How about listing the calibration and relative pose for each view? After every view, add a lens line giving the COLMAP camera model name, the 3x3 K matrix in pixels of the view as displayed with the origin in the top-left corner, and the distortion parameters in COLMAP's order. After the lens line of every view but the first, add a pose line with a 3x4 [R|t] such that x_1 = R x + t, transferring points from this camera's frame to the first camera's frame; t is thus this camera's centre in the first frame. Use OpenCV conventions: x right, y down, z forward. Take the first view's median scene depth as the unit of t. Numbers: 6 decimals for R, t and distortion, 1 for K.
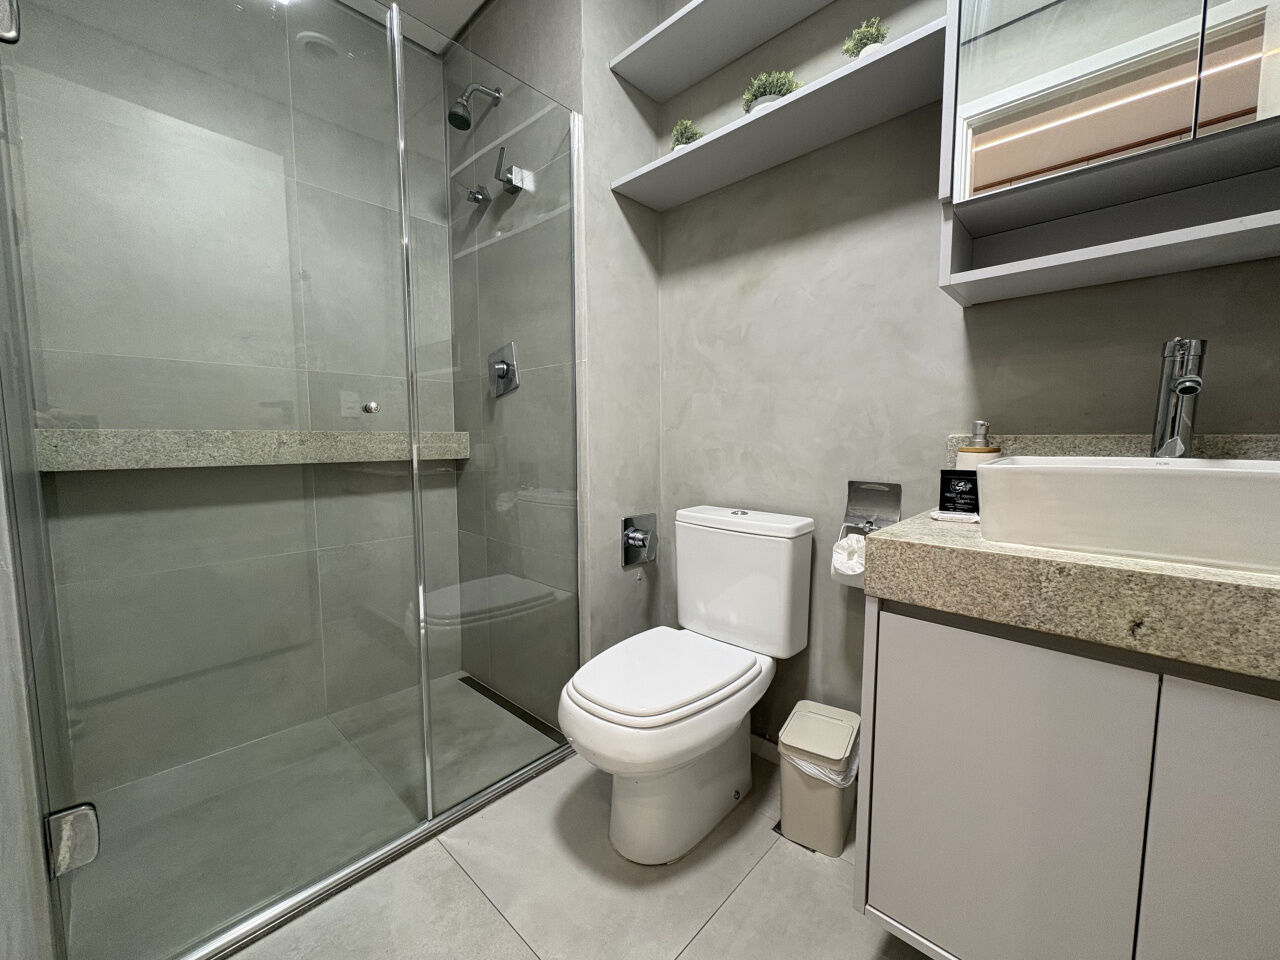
lens RADIAL K [[510.1, 0, 640.8], [0, 510.1, 484.4], [0, 0, 1]] dist [-0.000067, -0.000328]
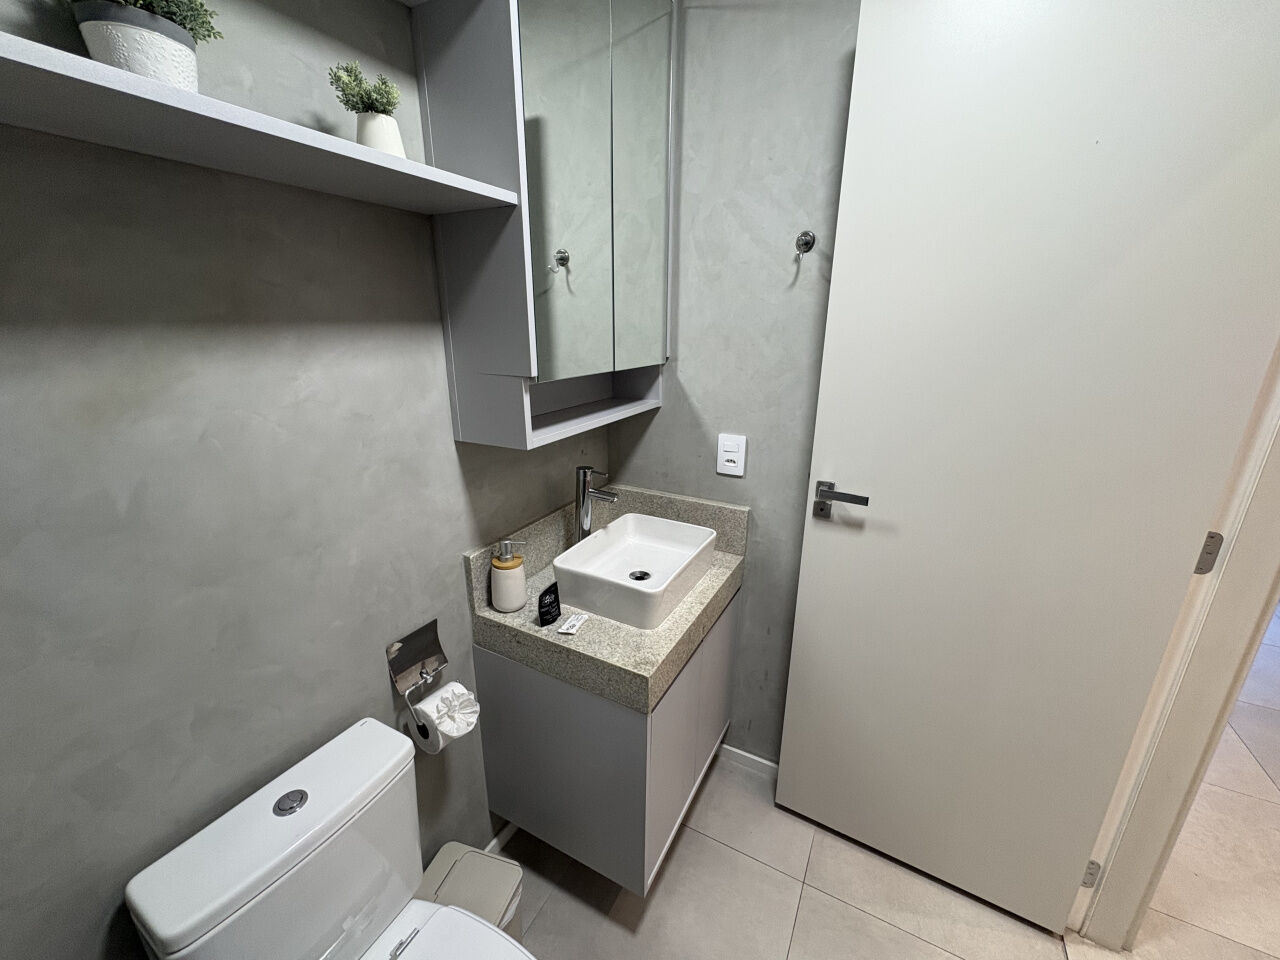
lens RADIAL K [[510.1, 0, 640.1], [0, 510.1, 478.4], [0, 0, 1]] dist [-0.000067, -0.000328]
pose [[-0.247438, -0.292593, 0.923669, -0.358607], [0.070507, 0.945348, 0.318348, -0.486591], [-0.966335, 0.143896, -0.213286, 0.741141]]
